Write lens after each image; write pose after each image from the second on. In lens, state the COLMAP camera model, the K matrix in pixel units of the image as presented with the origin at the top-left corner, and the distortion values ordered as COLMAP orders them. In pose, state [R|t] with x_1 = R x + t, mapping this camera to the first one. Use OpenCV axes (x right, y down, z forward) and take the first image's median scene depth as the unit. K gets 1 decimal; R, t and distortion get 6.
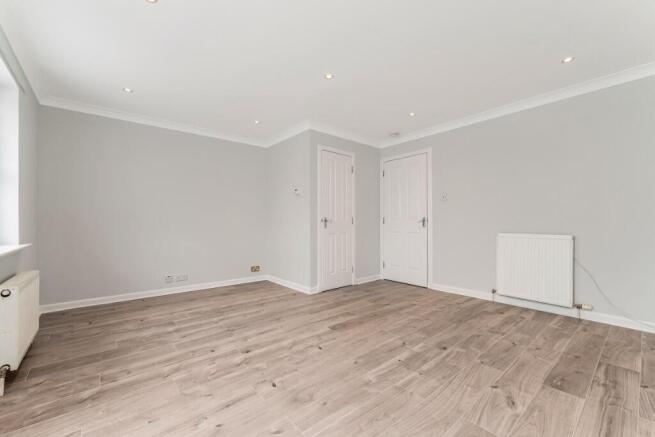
lens RADIAL K [[271.3, 0, 327.5], [0, 271.3, 218.5], [0, 0, 1]] dist [-0.001281, -0.000348]
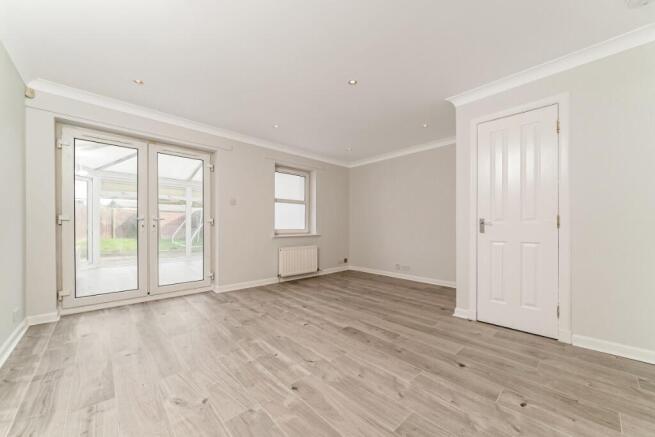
lens RADIAL K [[242.9, 0, 327.7], [0, 242.9, 224.8], [0, 0, 1]] dist [-0.014466, 0.000014]
pose [[0.053353, -0.000448, -0.998576, 0.962706], [0.013594, 0.999908, 0.000278, 0.010559], [0.998483, -0.013589, 0.053354, 0.909043]]
